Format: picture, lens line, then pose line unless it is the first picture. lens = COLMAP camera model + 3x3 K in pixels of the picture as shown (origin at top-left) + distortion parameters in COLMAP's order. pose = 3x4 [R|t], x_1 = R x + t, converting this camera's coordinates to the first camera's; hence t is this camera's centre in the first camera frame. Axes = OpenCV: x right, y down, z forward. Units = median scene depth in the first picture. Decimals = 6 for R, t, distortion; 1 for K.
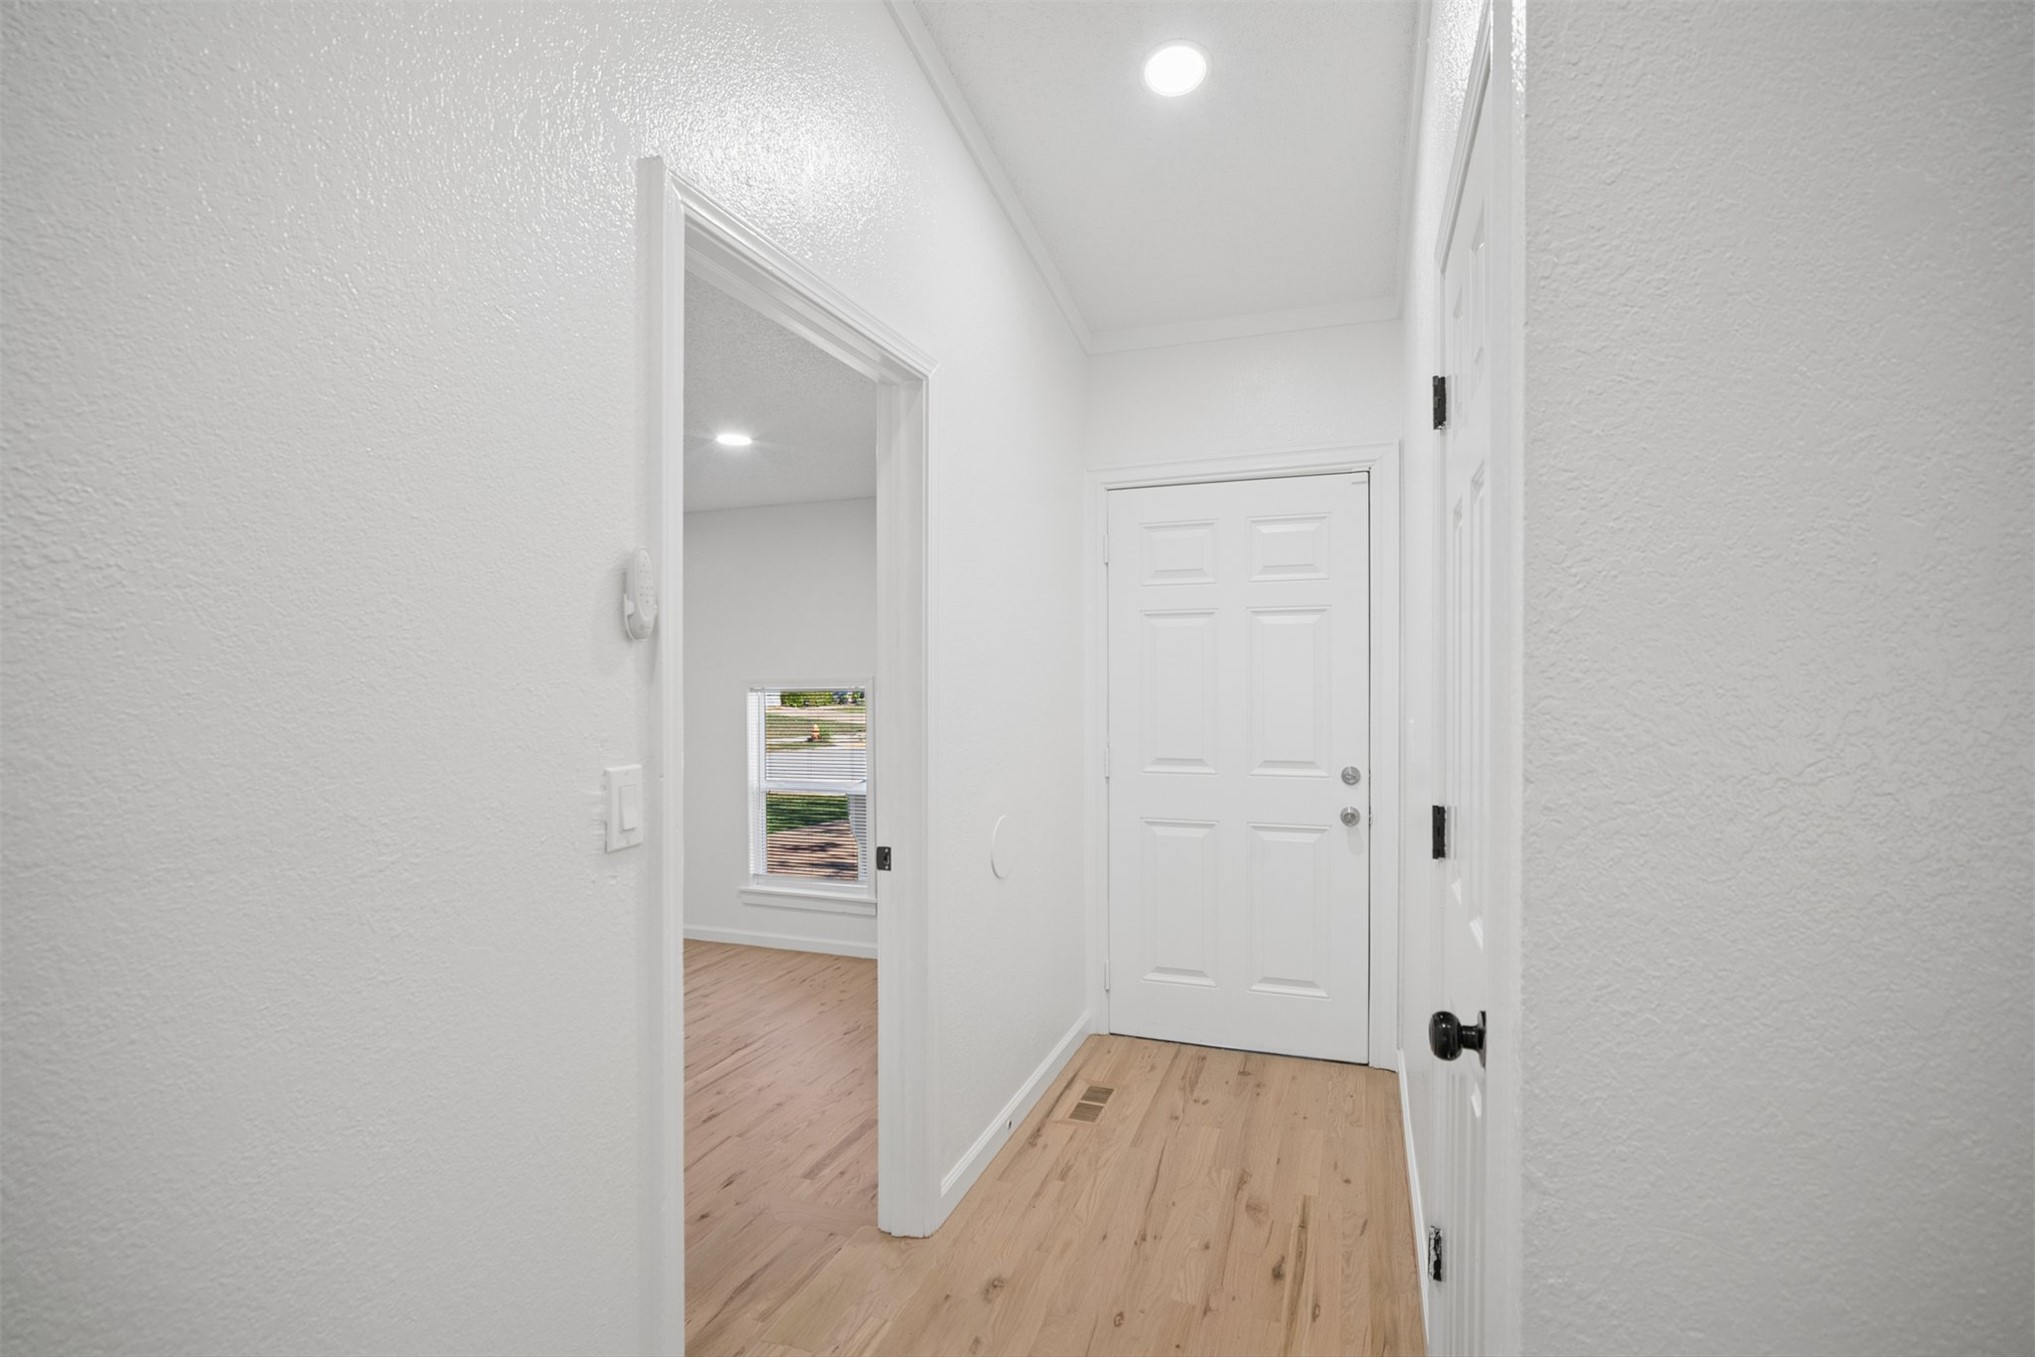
lens RADIAL K [[942.4, 0, 1009.8], [0, 942.4, 683.8], [0, 0, 1]] dist [-0.016949, 0.009921]
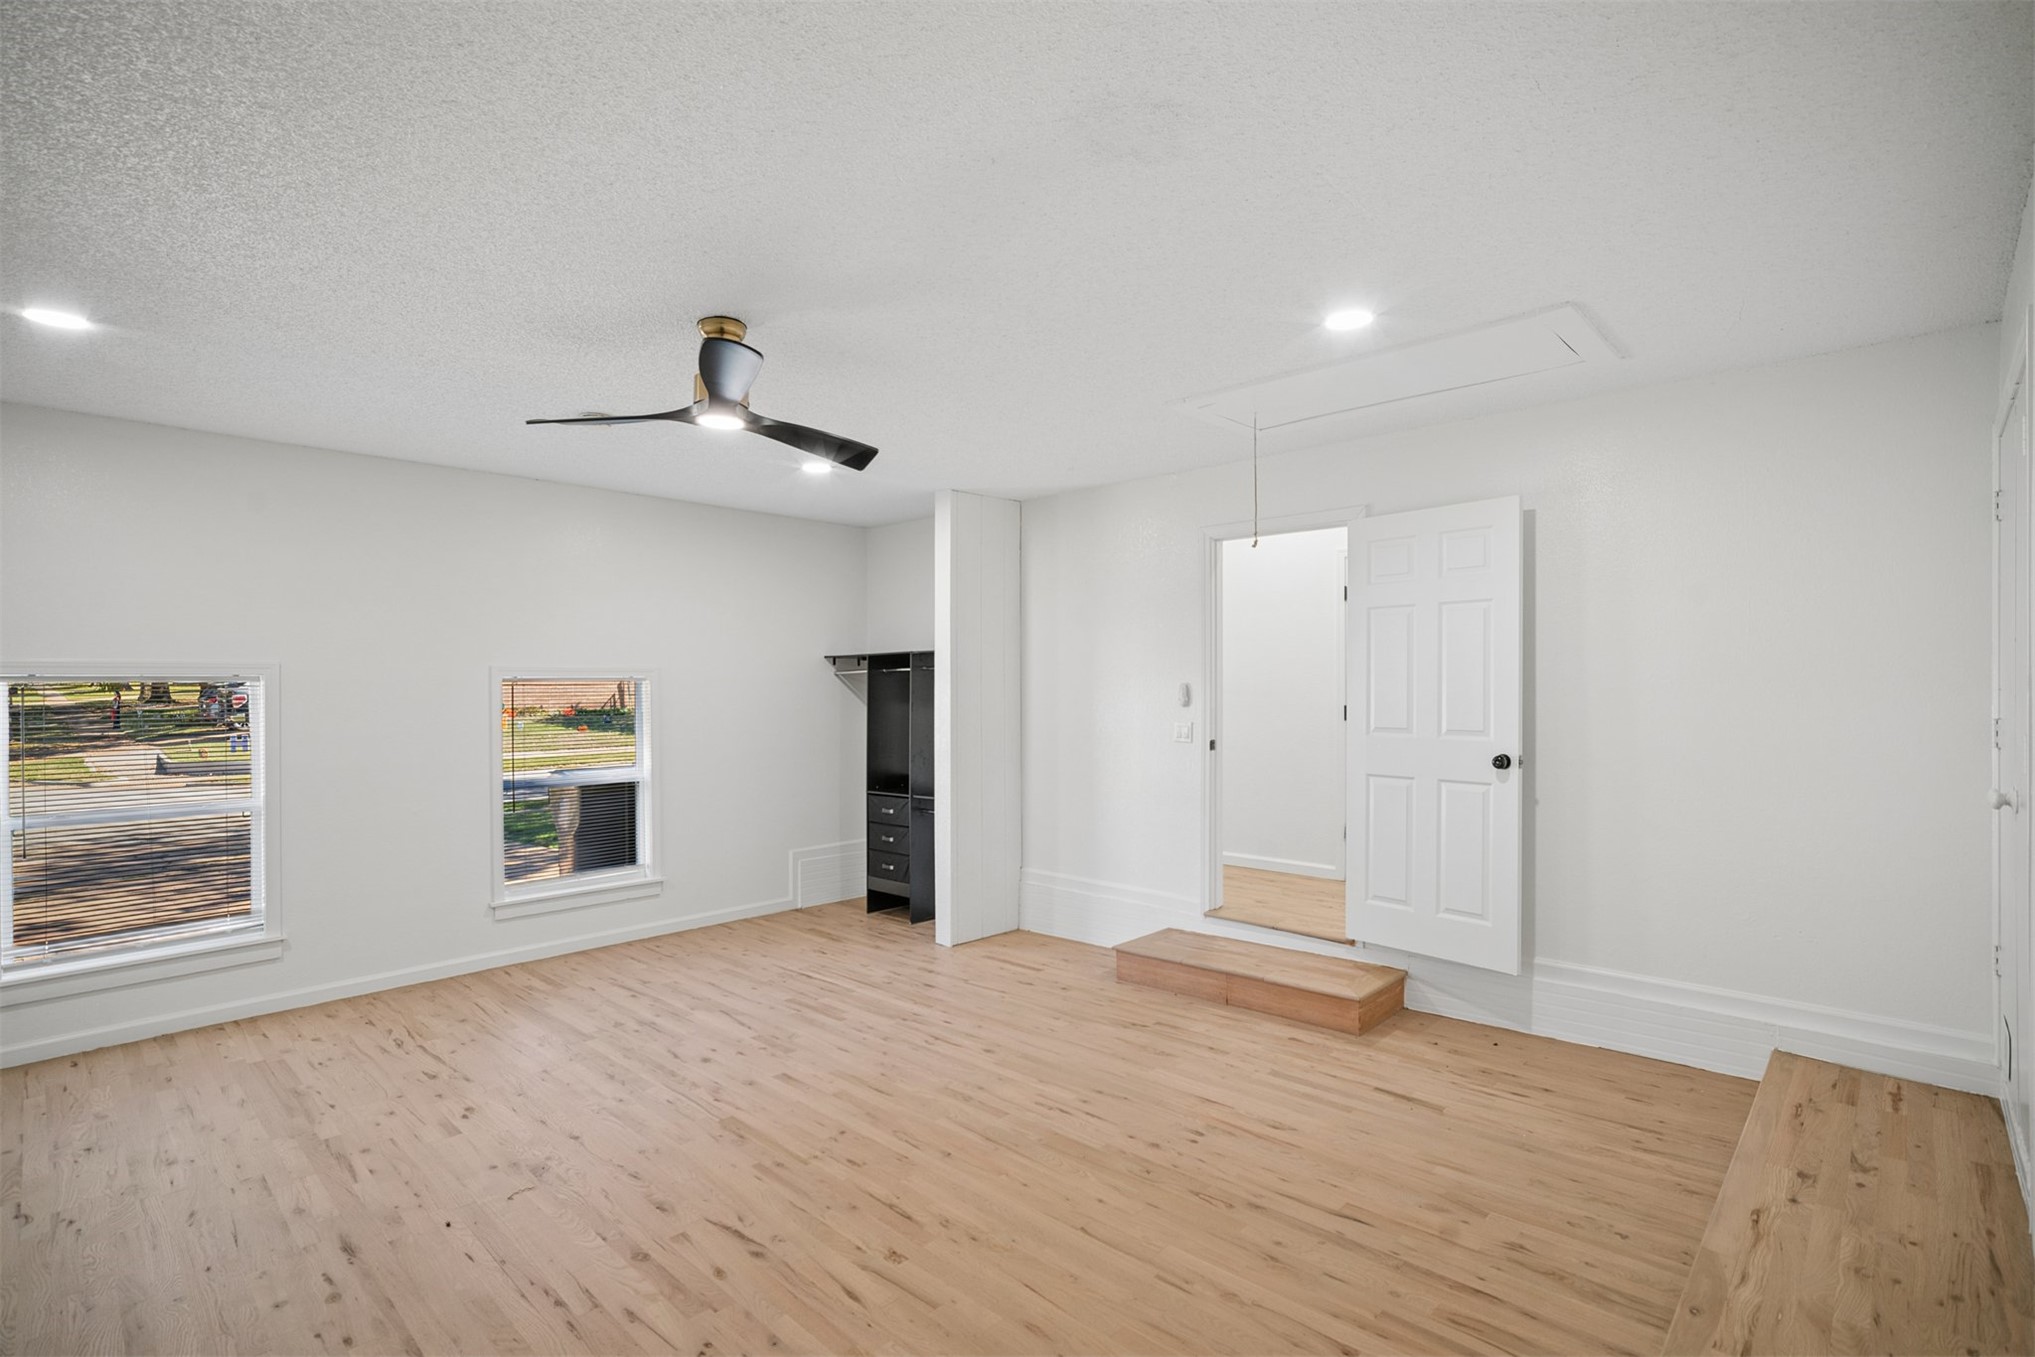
lens RADIAL K [[942.4, 0, 1024.8], [0, 942.4, 676.8], [0, 0, 1]] dist [-0.016949, 0.009921]
pose [[0.379474, 0.018853, 0.925010, -0.947877], [0.002520, 0.999768, -0.021410, 0.025108], [-0.925199, 0.010456, 0.379338, 0.210571]]
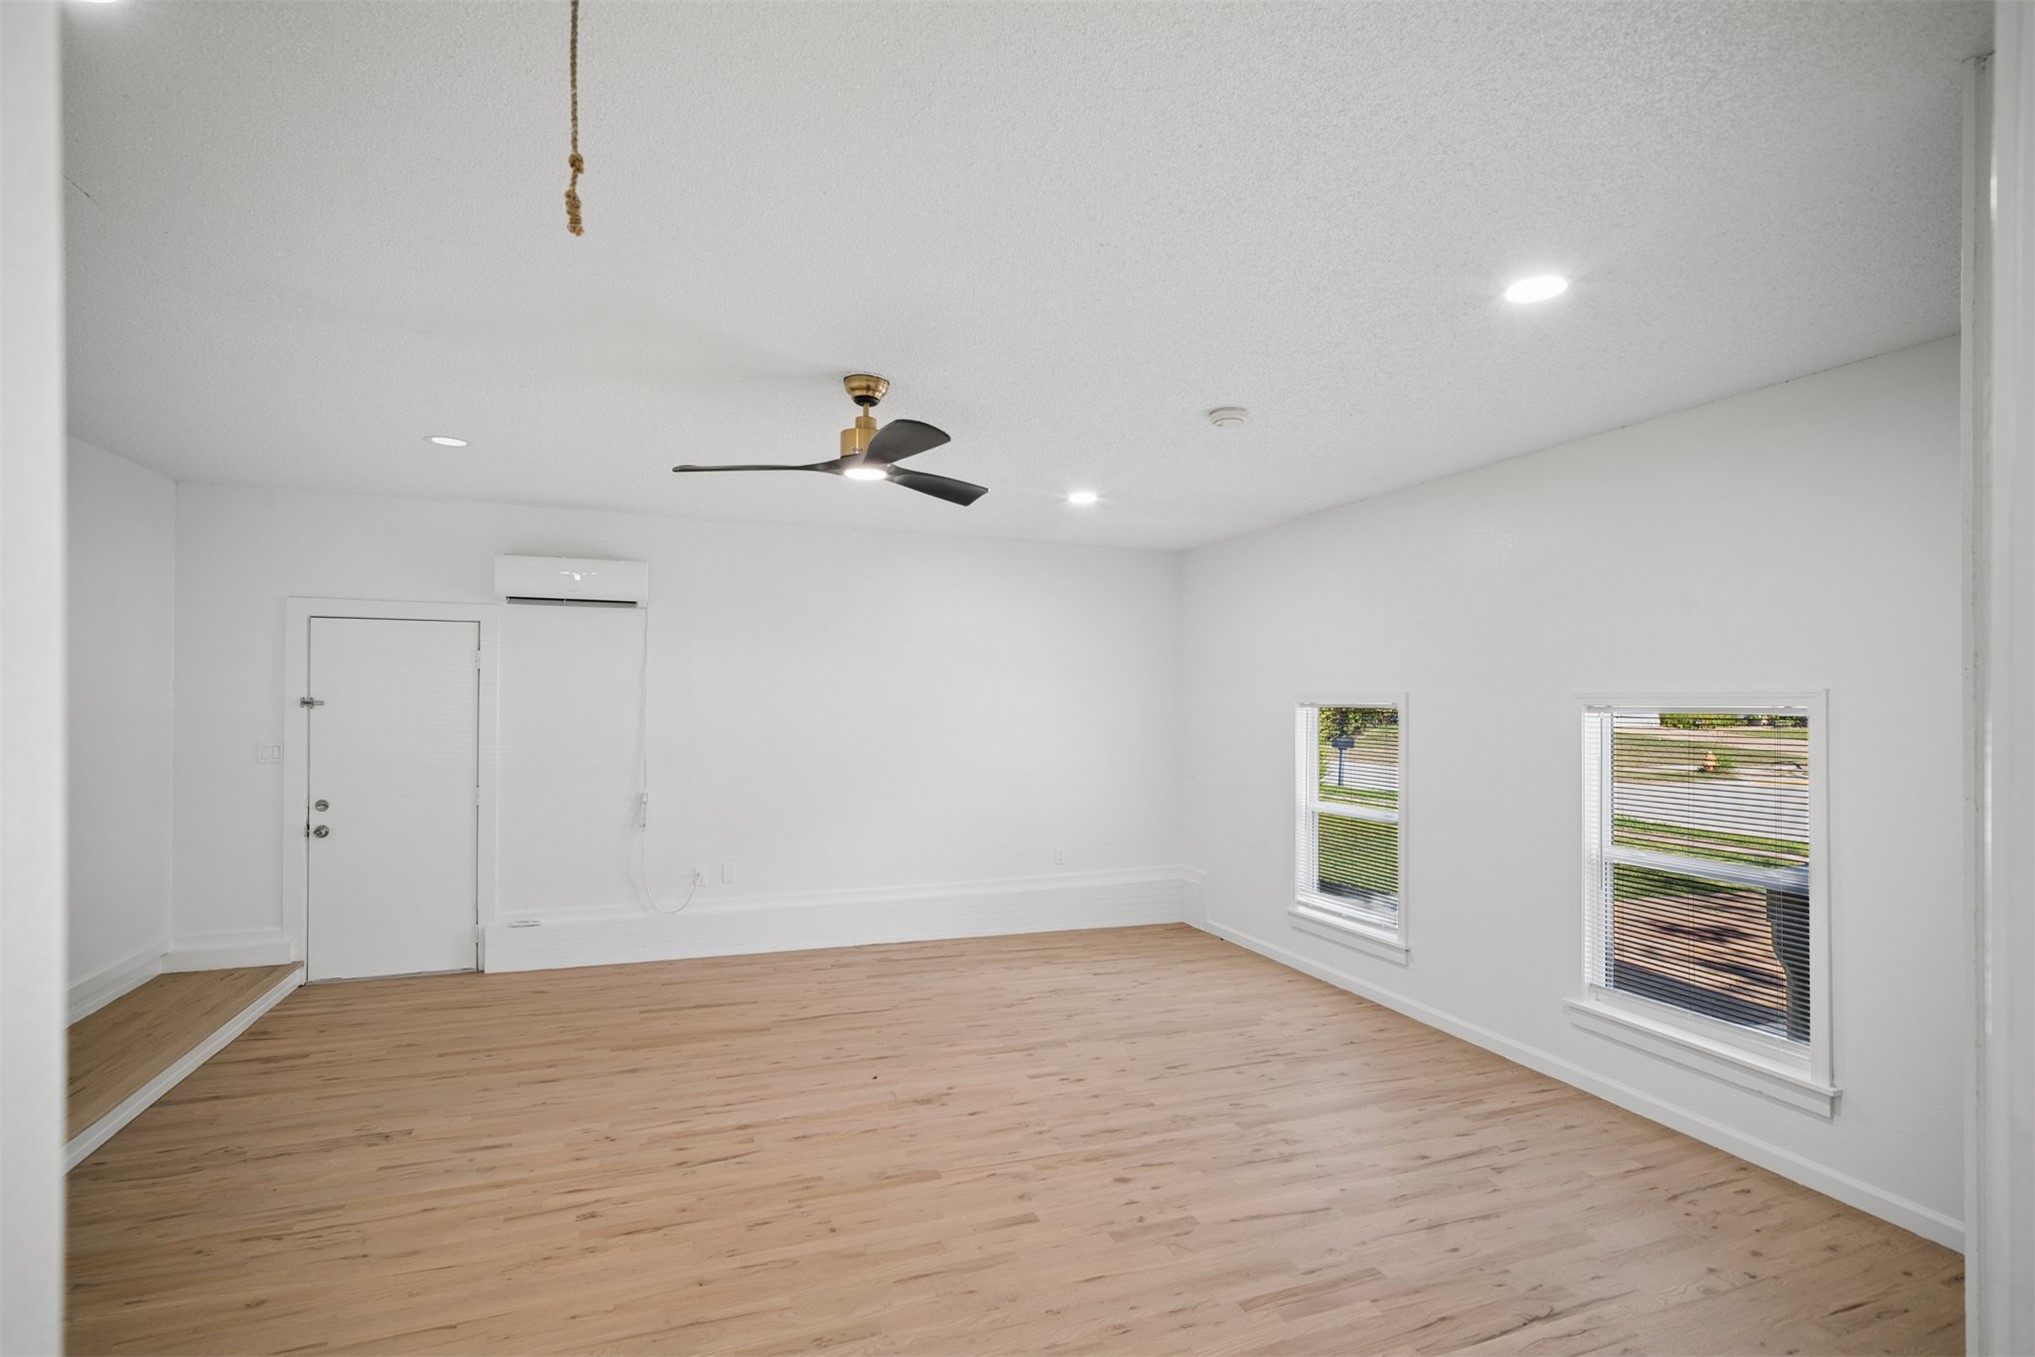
lens RADIAL K [[942.4, 0, 1029.6], [0, 942.4, 689.3], [0, 0, 1]] dist [-0.016949, 0.009921]
pose [[0.672632, 0.005173, -0.739959, -0.051109], [-0.011432, 0.999929, -0.003402, 0.000051], [0.739889, 0.010748, 0.672643, 0.265848]]
